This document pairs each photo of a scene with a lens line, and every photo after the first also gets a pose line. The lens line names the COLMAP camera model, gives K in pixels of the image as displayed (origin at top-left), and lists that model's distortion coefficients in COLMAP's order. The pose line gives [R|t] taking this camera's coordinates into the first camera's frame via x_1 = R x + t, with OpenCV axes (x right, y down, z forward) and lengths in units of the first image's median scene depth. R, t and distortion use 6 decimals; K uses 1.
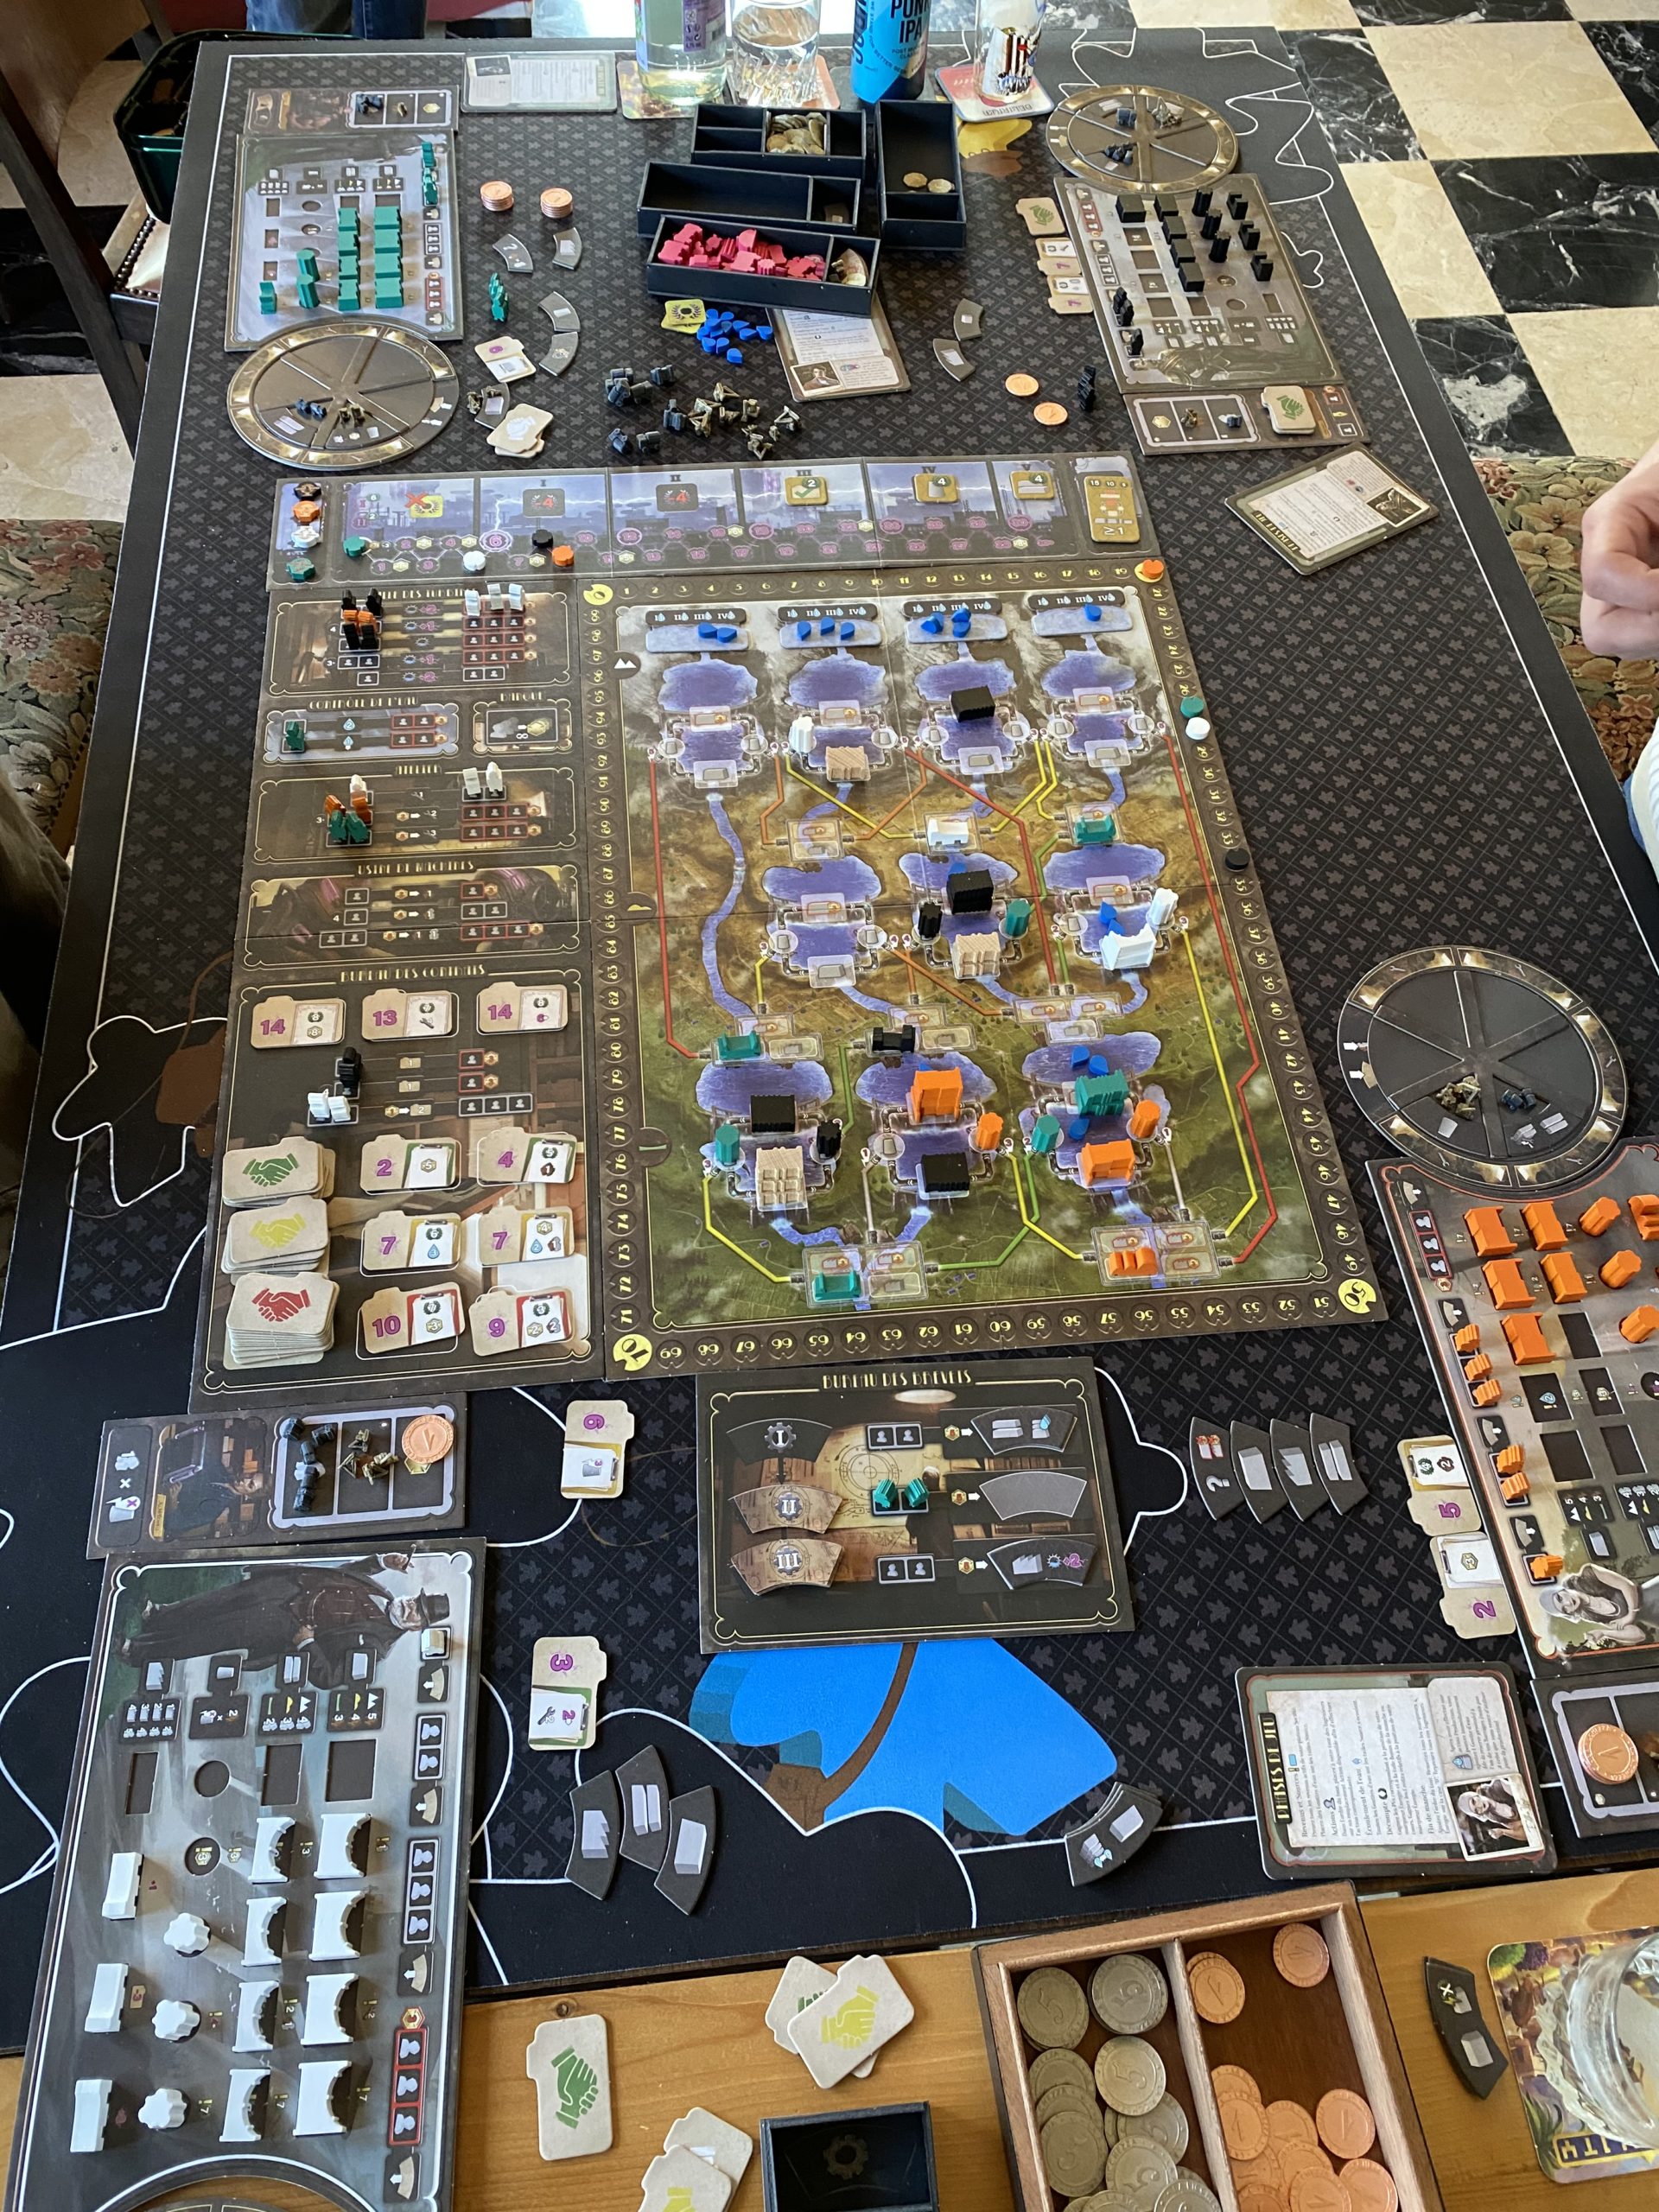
lens RADIAL K [[1696.8, 0, 827.3], [0, 1696.8, 1113.4], [0, 0, 1]] dist [0.008675, -0.010459]
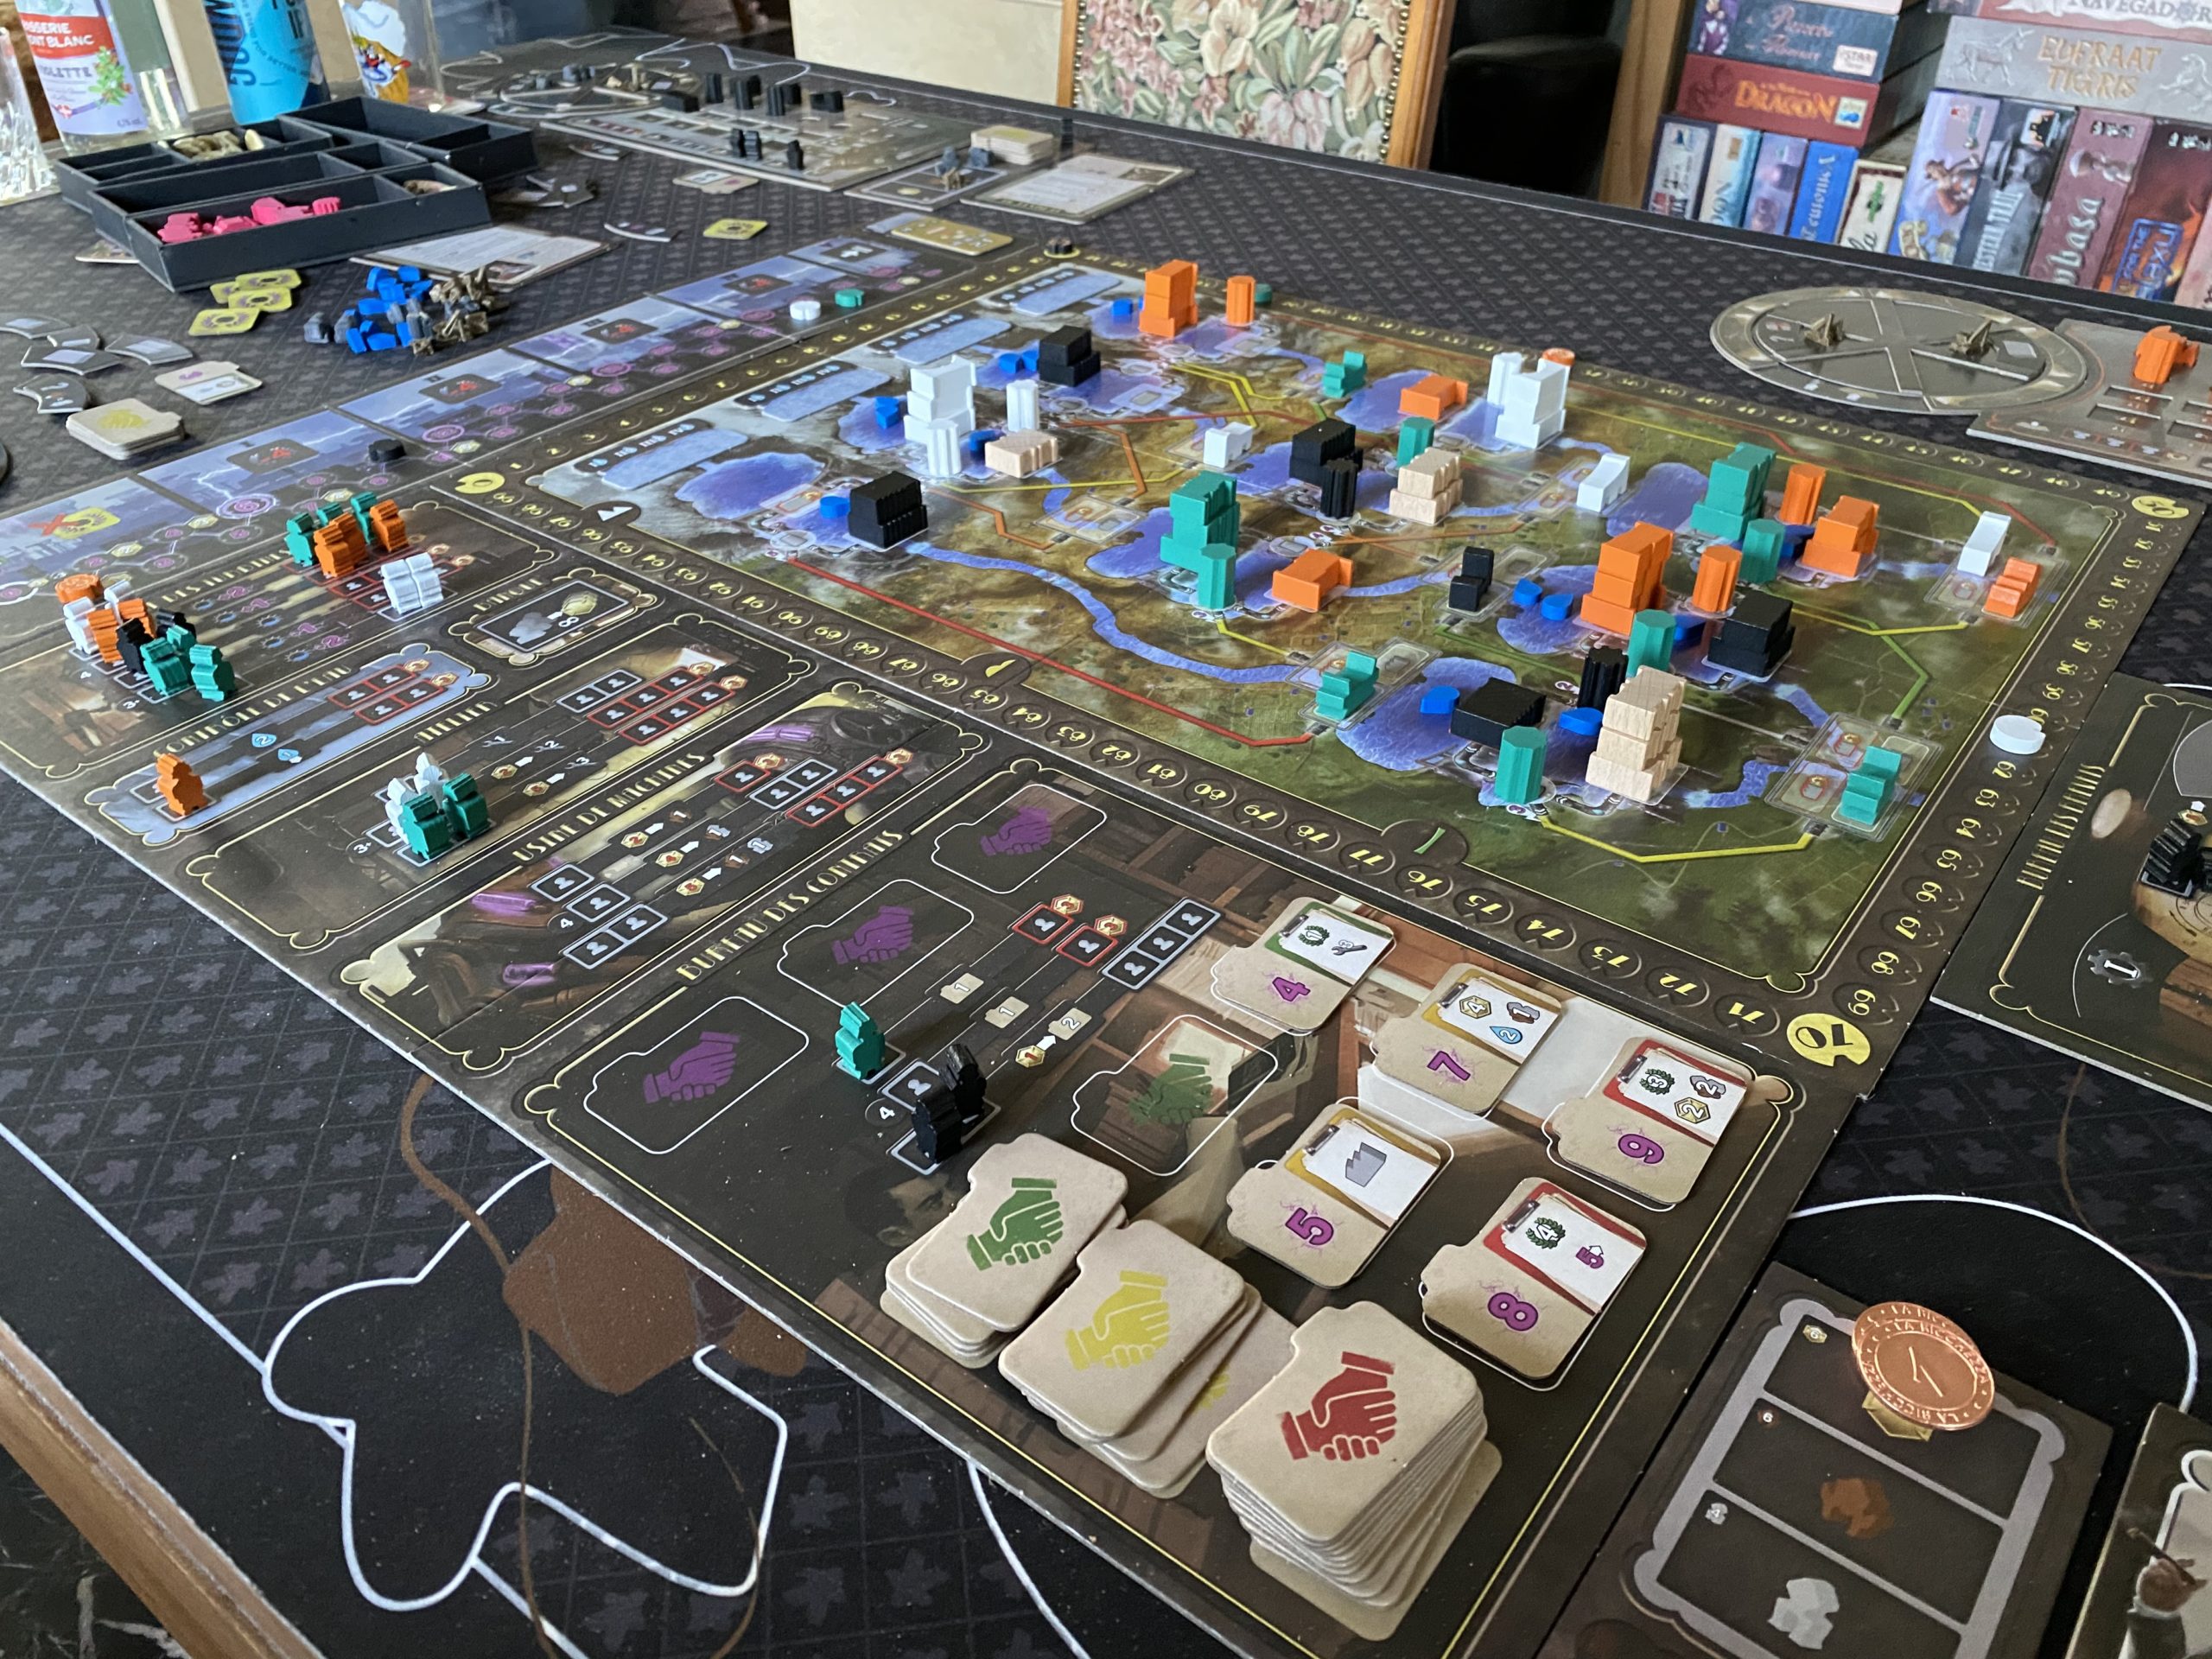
lens RADIAL K [[1696.8, 0, 1098.2], [0, 1696.8, 824.6], [0, 0, 1]] dist [0.008675, -0.010459]
pose [[0.689845, -0.456066, 0.562243, -0.440772], [0.633243, 0.756530, -0.163295, 0.035221], [-0.350880, 0.468685, 0.810690, 0.553898]]
